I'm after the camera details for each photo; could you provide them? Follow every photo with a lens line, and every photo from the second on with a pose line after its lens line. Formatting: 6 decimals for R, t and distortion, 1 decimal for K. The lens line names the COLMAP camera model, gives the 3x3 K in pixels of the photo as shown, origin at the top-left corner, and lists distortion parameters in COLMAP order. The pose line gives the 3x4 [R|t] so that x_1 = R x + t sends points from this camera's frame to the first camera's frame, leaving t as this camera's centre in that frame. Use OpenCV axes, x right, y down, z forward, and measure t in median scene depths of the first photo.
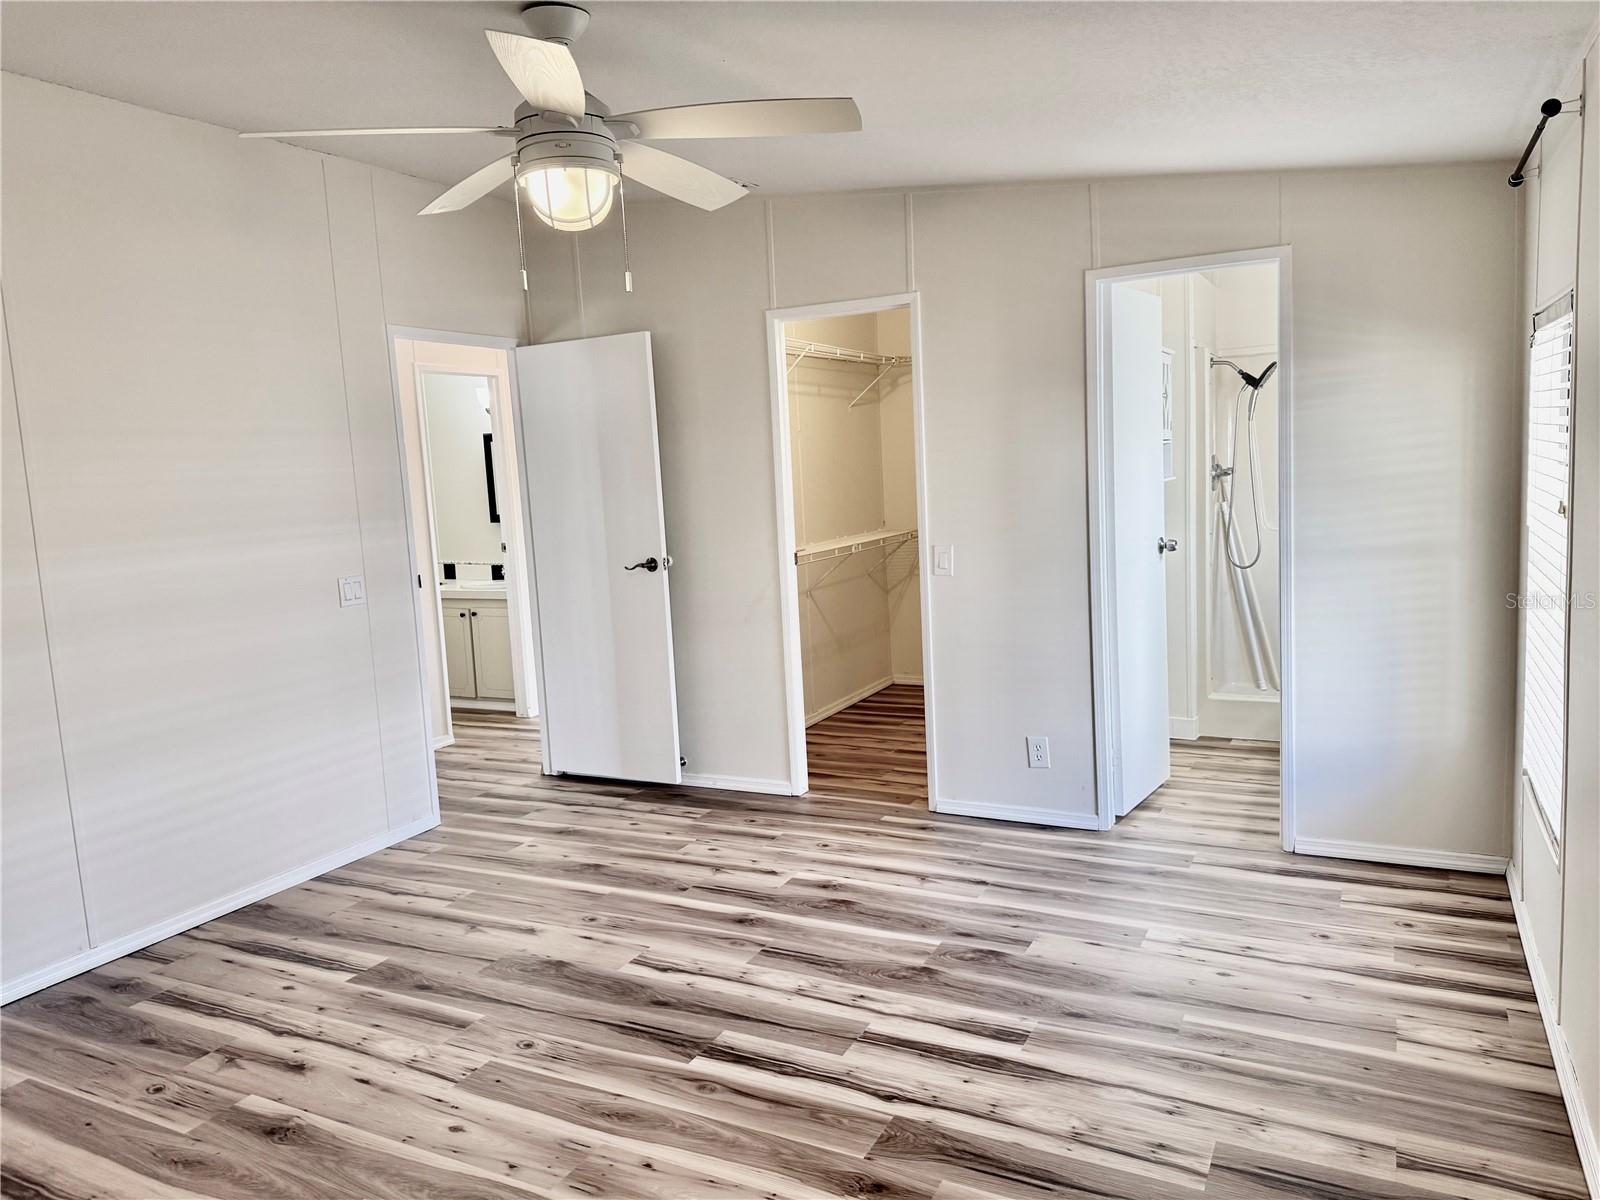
lens RADIAL K [[1134.4, 0, 803.0], [0, 1134.4, 595.5], [0, 0, 1]] dist [0.101635, -0.169091]
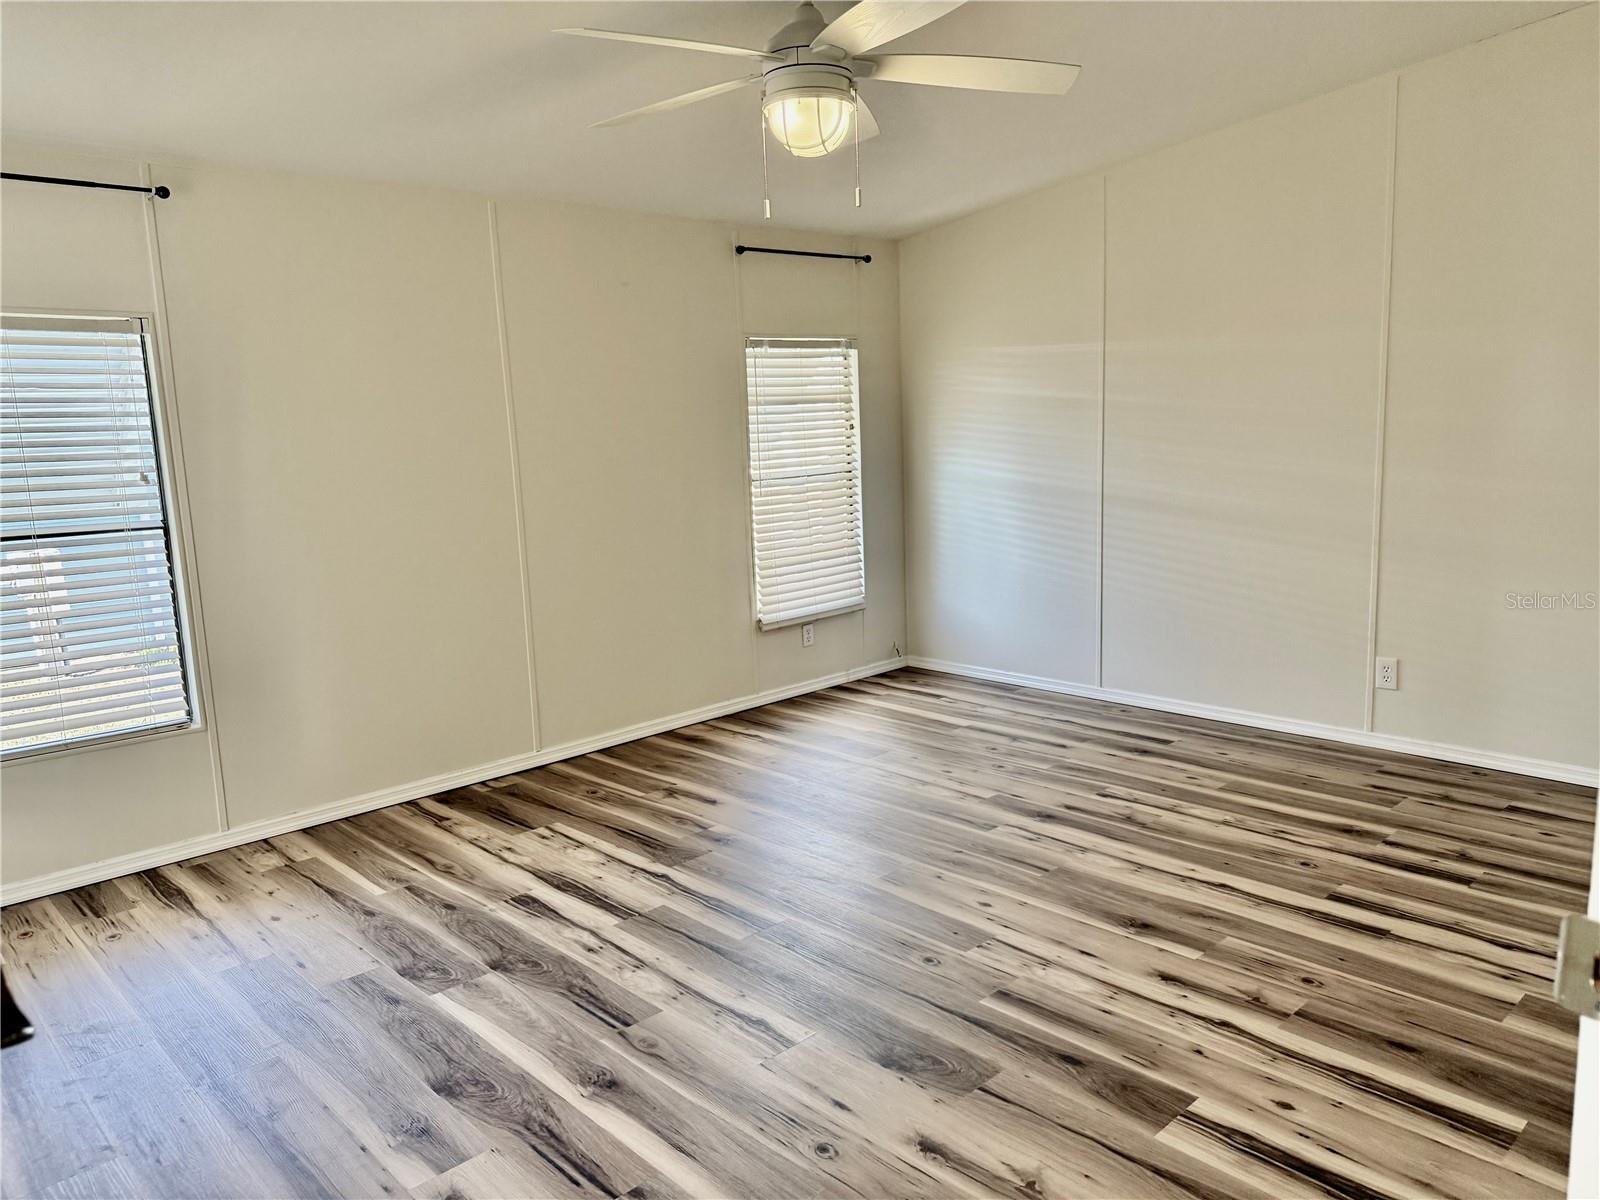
lens RADIAL K [[1105.9, 0, 796.3], [0, 1105.9, 608.7], [0, 0, 1]] dist [0.099418, -0.150237]
pose [[-0.935766, 0.025646, 0.351687, -0.375067], [0.123096, 0.958367, 0.257645, -0.122230], [-0.330437, 0.284387, -0.899964, 1.427250]]
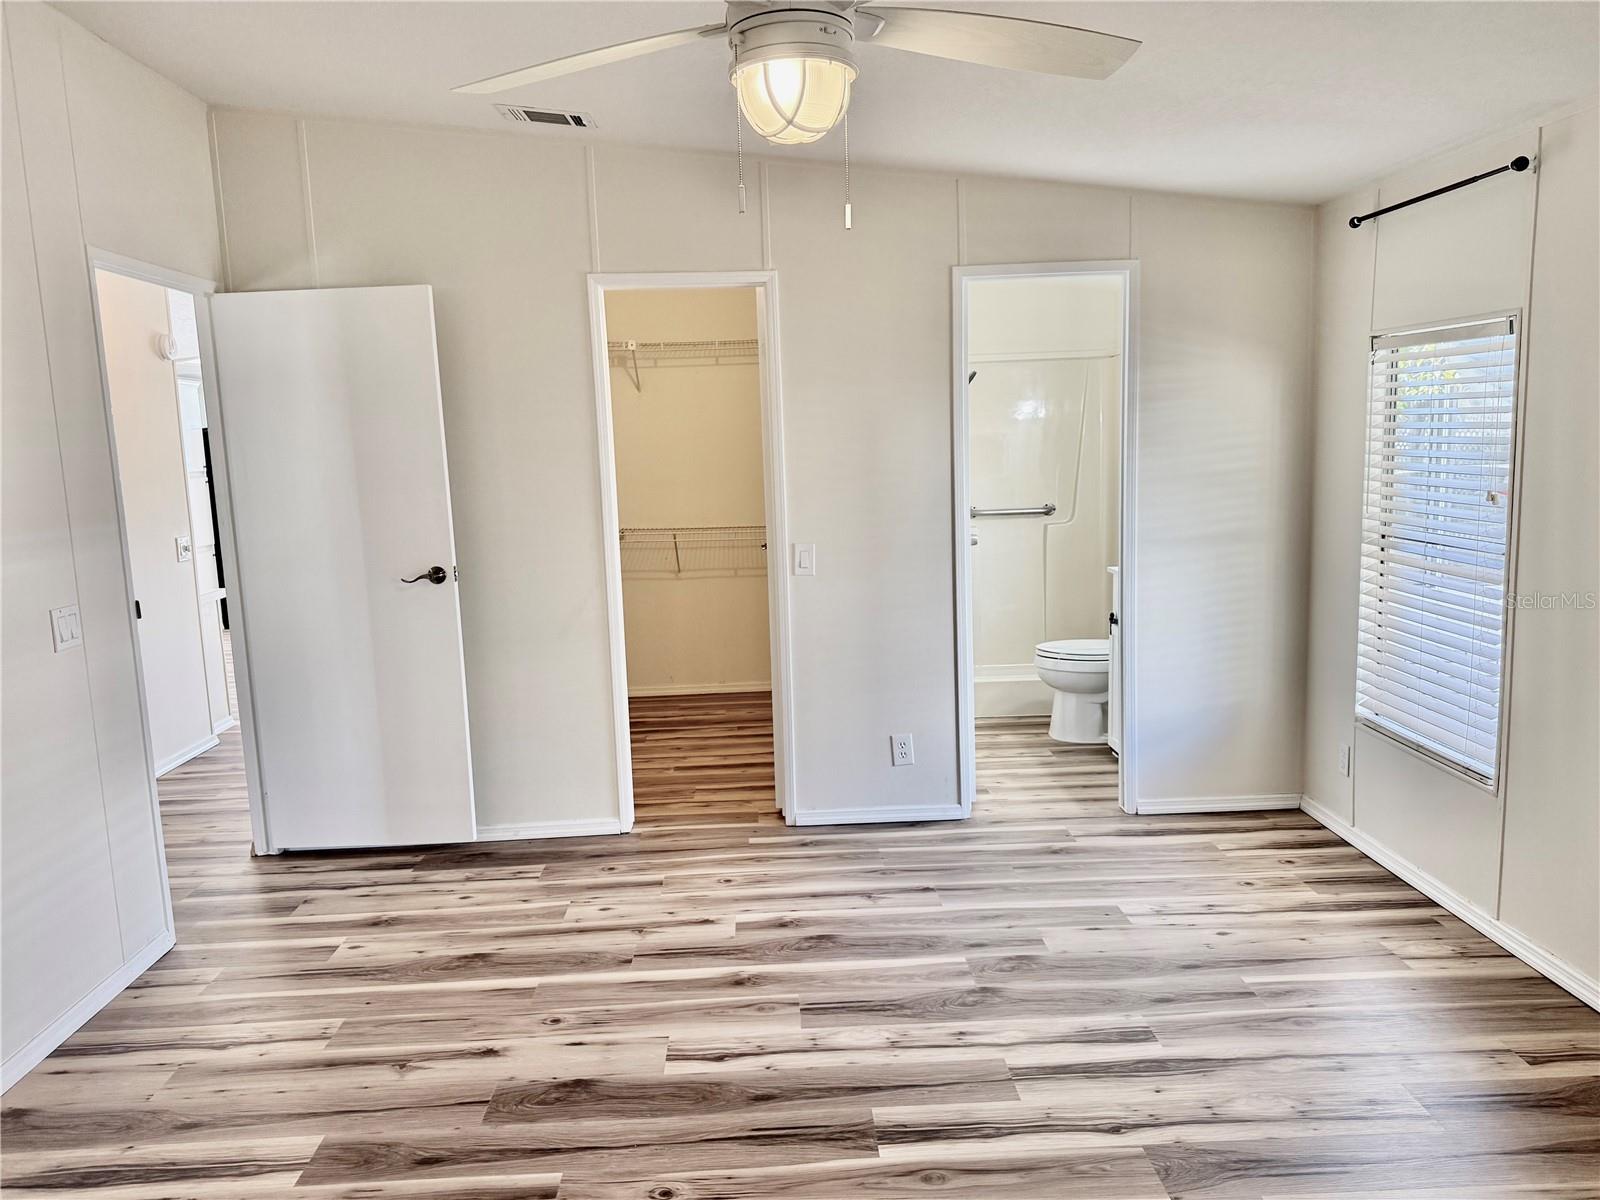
lens RADIAL K [[1134.4, 0, 803.0], [0, 1134.4, 595.5], [0, 0, 1]] dist [0.101635, -0.169091]
pose [[0.870488, -0.045426, 0.490089, -0.410175], [0.047507, 0.998837, 0.008202, -0.009240], [-0.489892, 0.016143, 0.871634, 0.217899]]
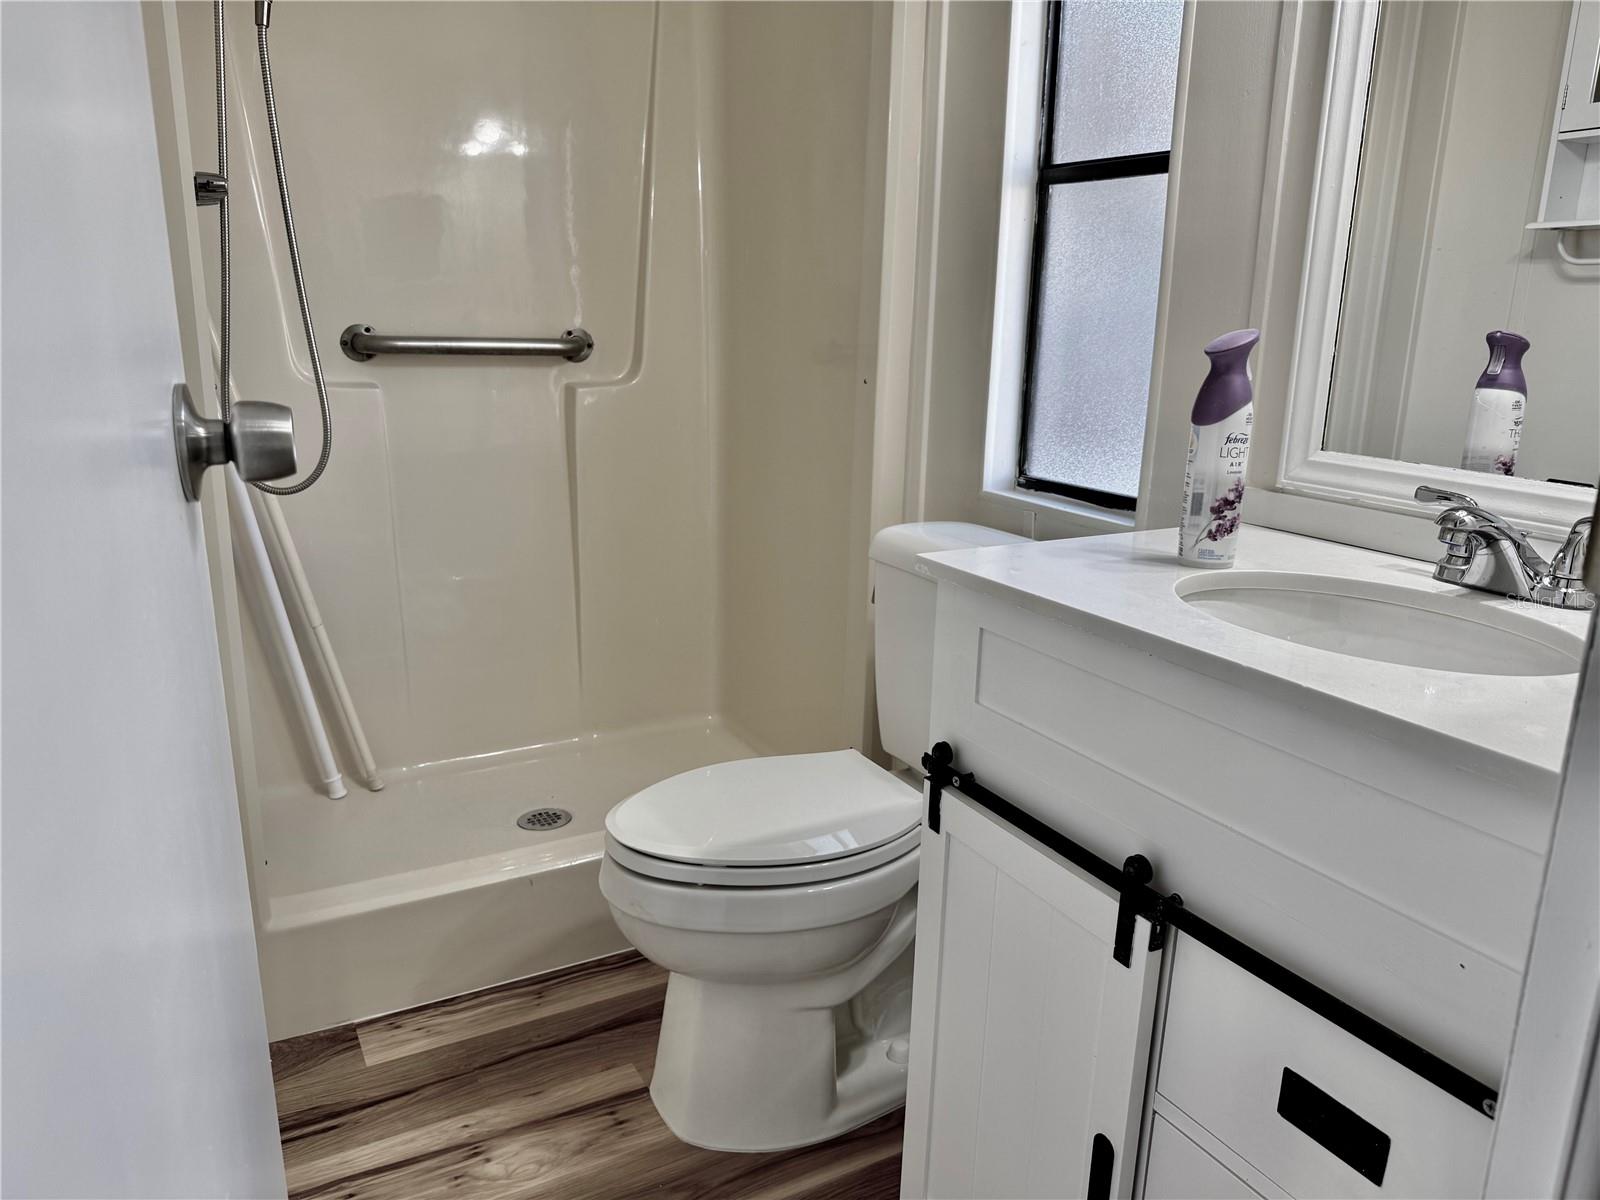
lens RADIAL K [[1134.4, 0, 803.0], [0, 1134.4, 595.5], [0, 0, 1]] dist [0.101635, -0.169091]
pose [[0.547701, -0.146083, 0.823822, 0.293438], [0.049763, 0.988584, 0.142216, -0.052911], [-0.835193, -0.036896, 0.548718, 1.086308]]
